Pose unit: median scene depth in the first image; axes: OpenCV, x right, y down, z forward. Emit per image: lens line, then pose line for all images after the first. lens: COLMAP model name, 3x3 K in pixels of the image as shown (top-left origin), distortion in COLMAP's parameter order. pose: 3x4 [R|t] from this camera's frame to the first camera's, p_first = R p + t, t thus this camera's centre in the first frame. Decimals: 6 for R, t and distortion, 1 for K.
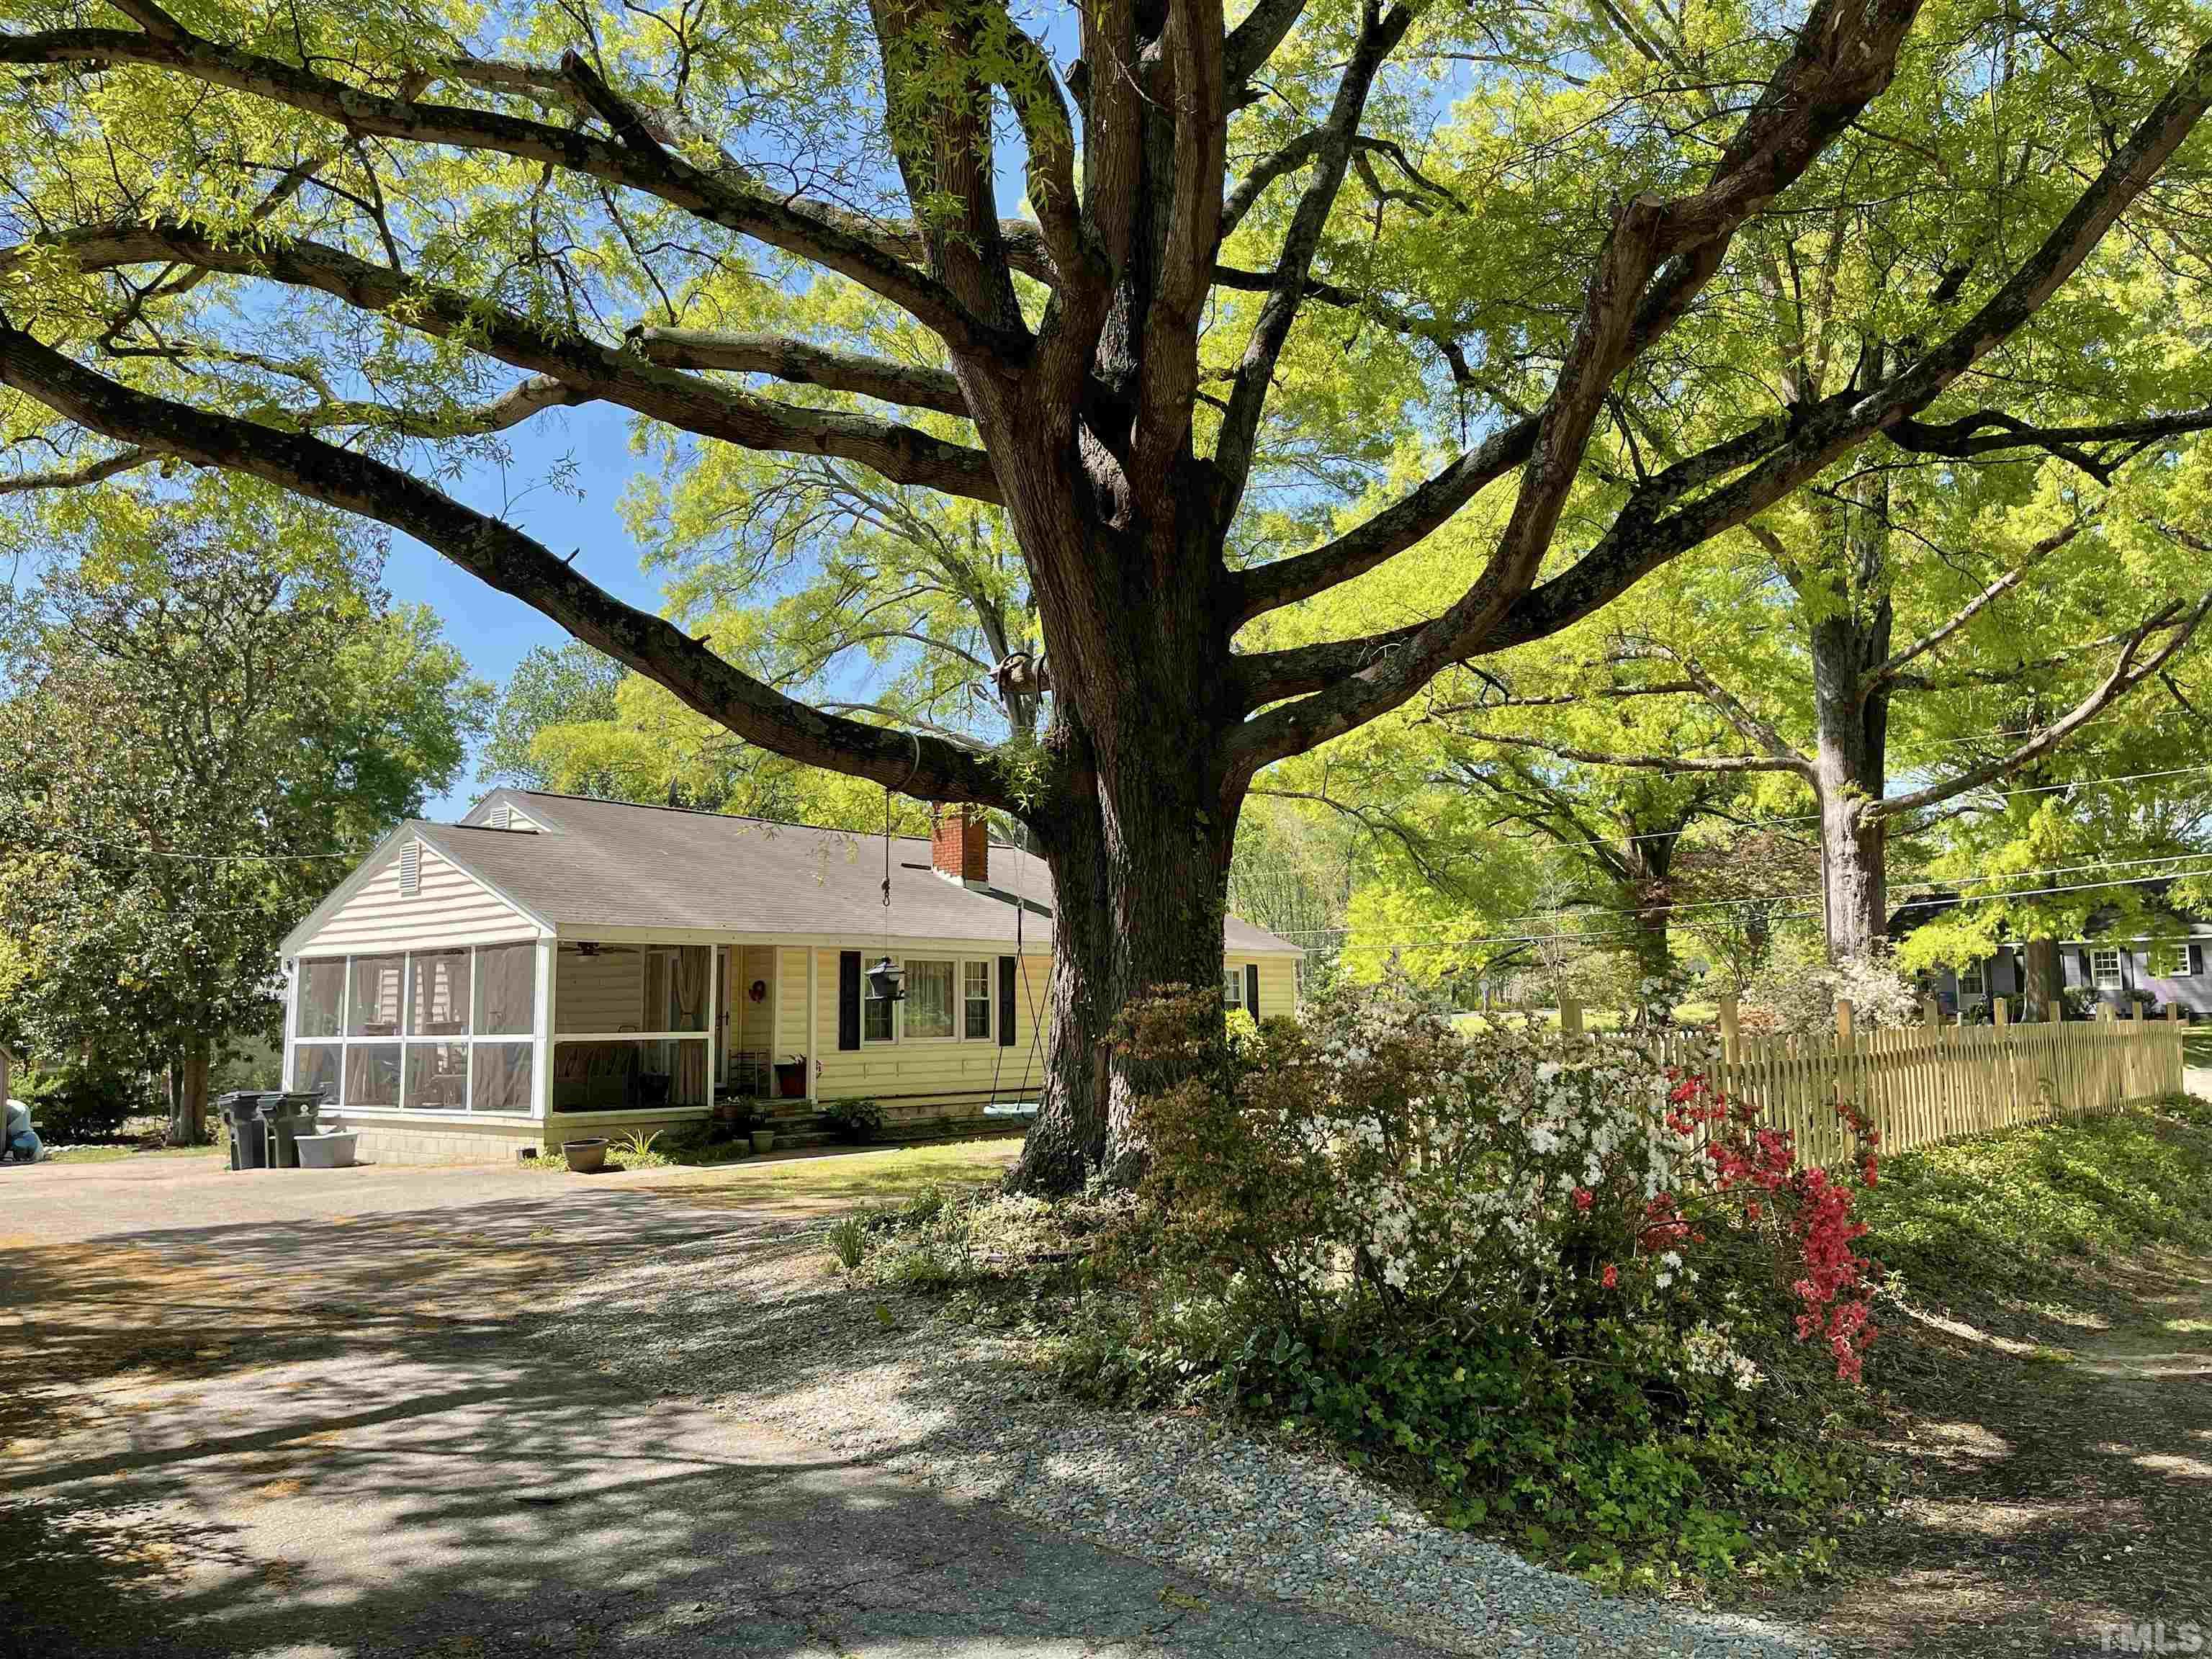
lens RADIAL K [[1676.8, 0, 1113.4], [0, 1676.8, 825.5], [0, 0, 1]] dist [0.052432, -0.043975]
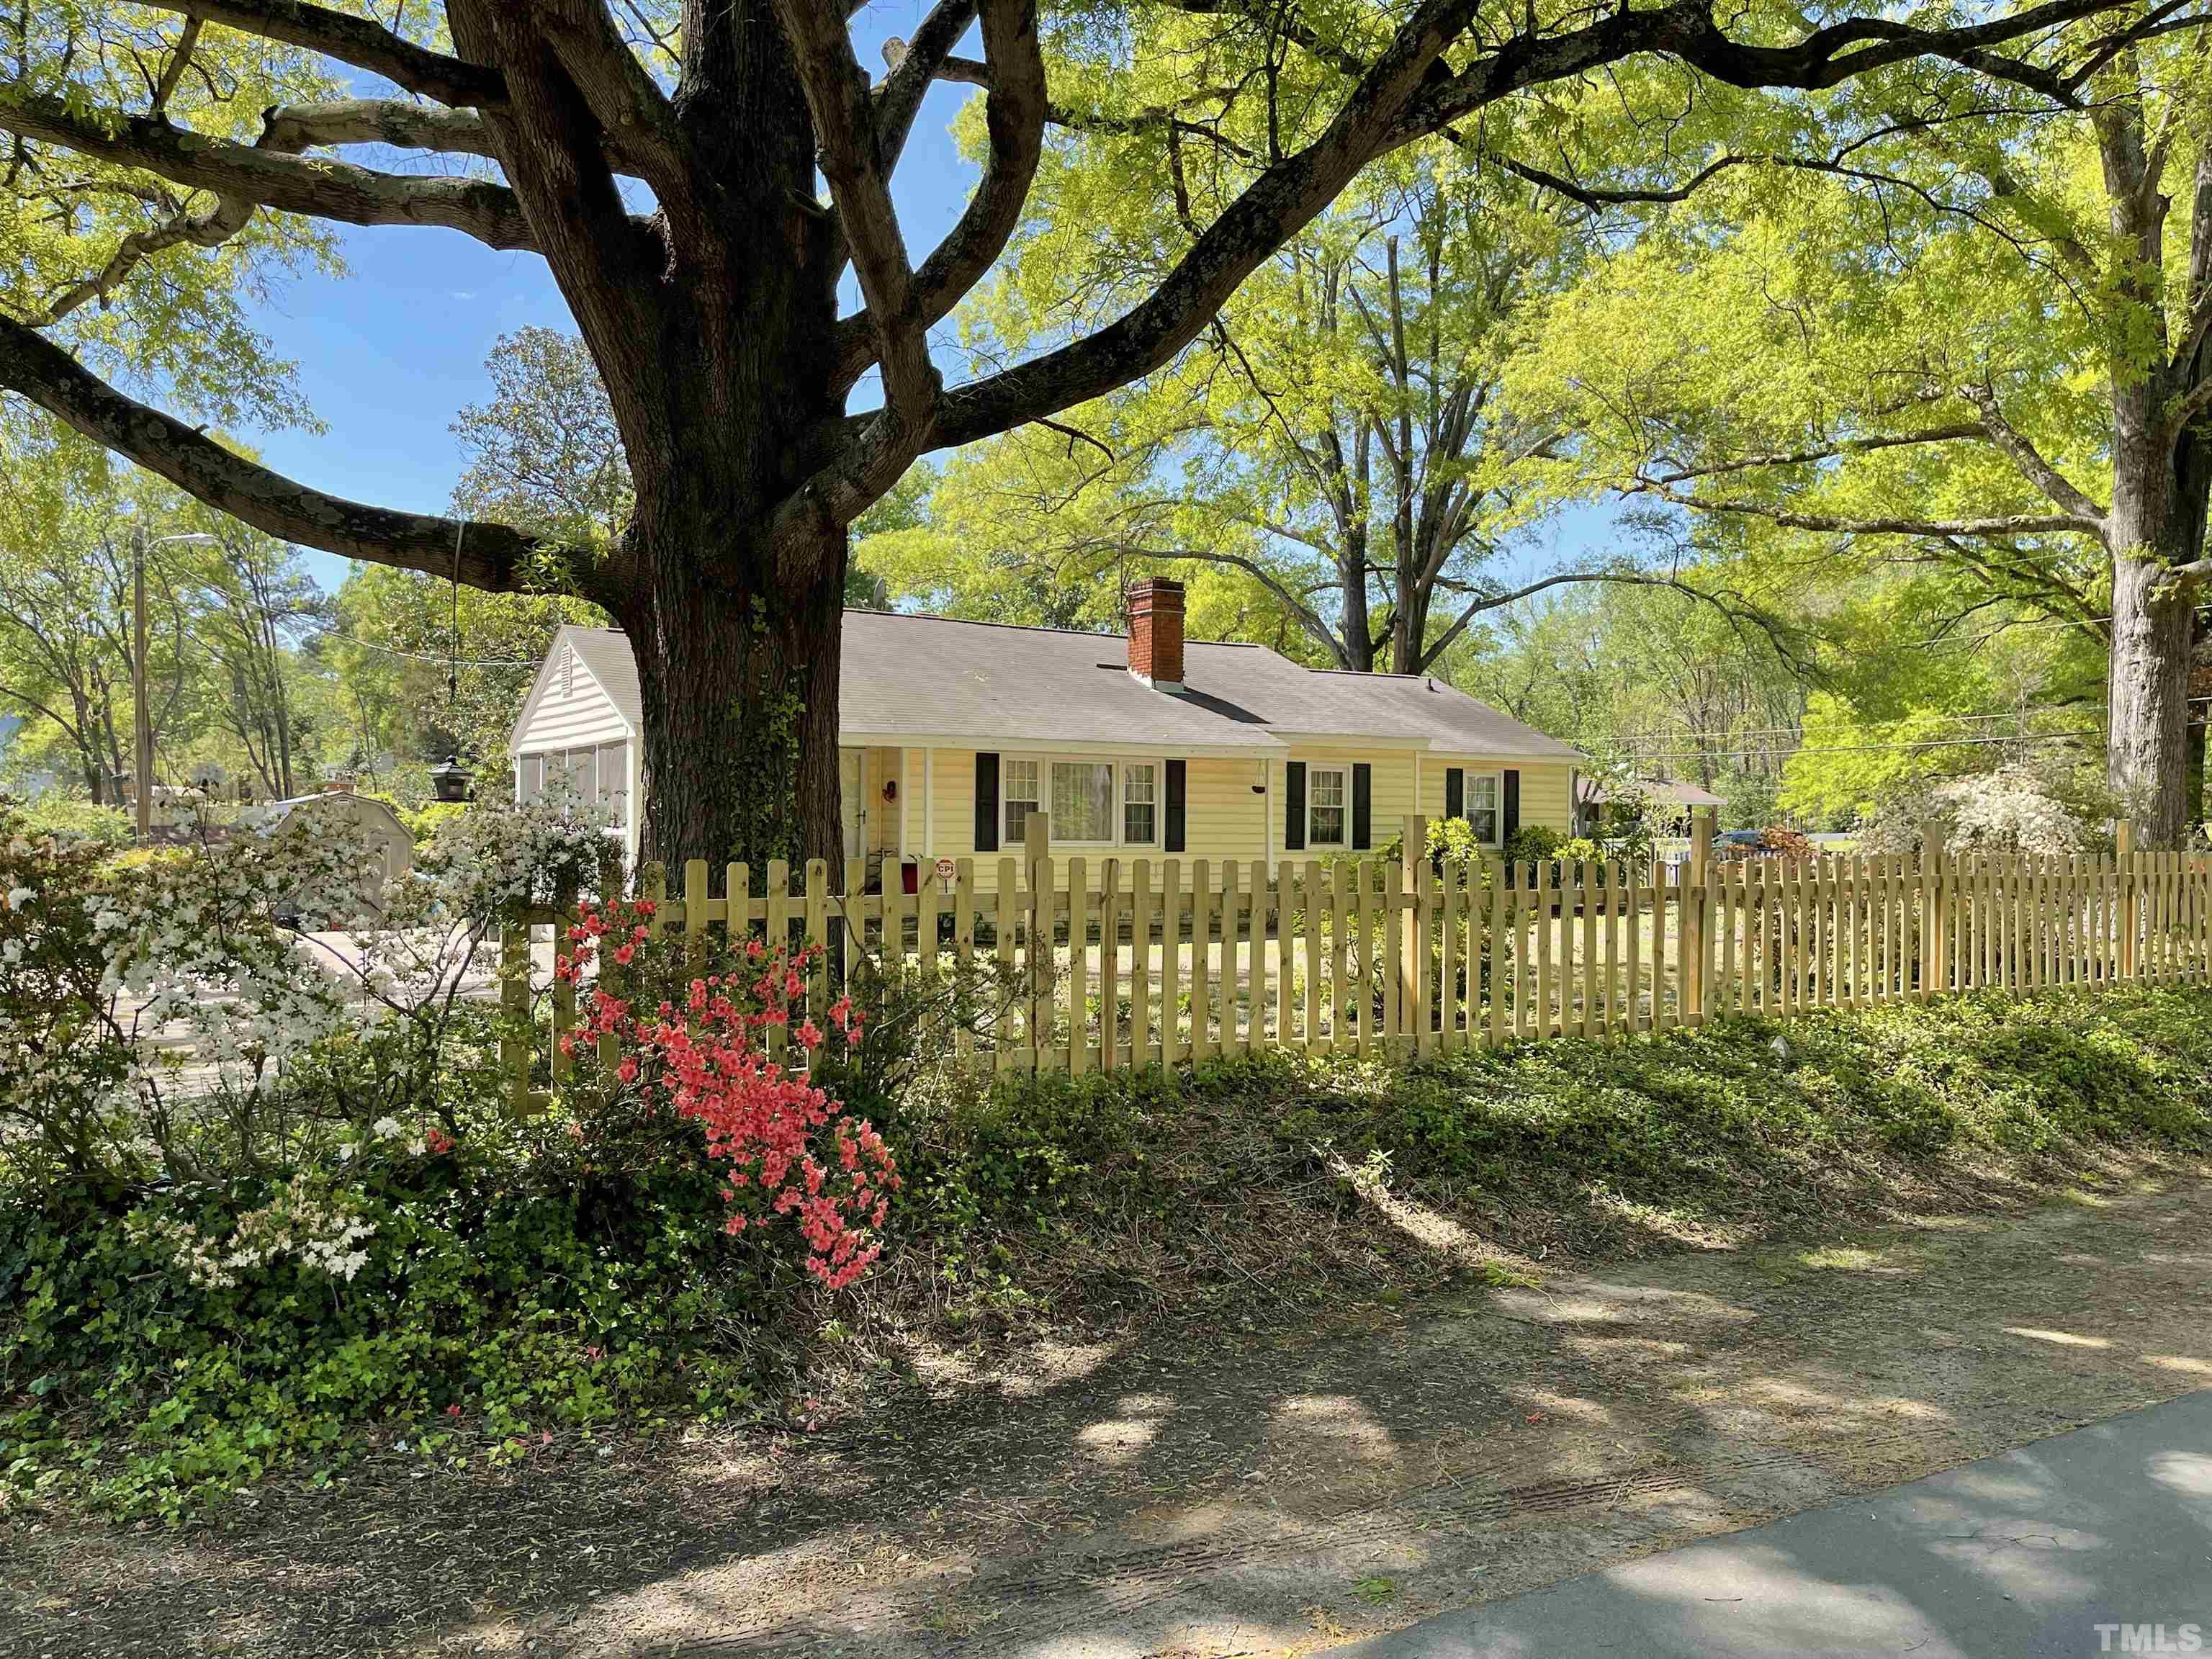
lens RADIAL K [[1675.1, 0, 1117.9], [0, 1675.1, 833.4], [0, 0, 1]] dist [0.078057, -0.110439]
pose [[0.947619, 0.021191, -0.318699, 0.237400], [0.017933, 0.992693, 0.119331, 0.005650], [0.318899, -0.118795, 0.940314, 0.091319]]
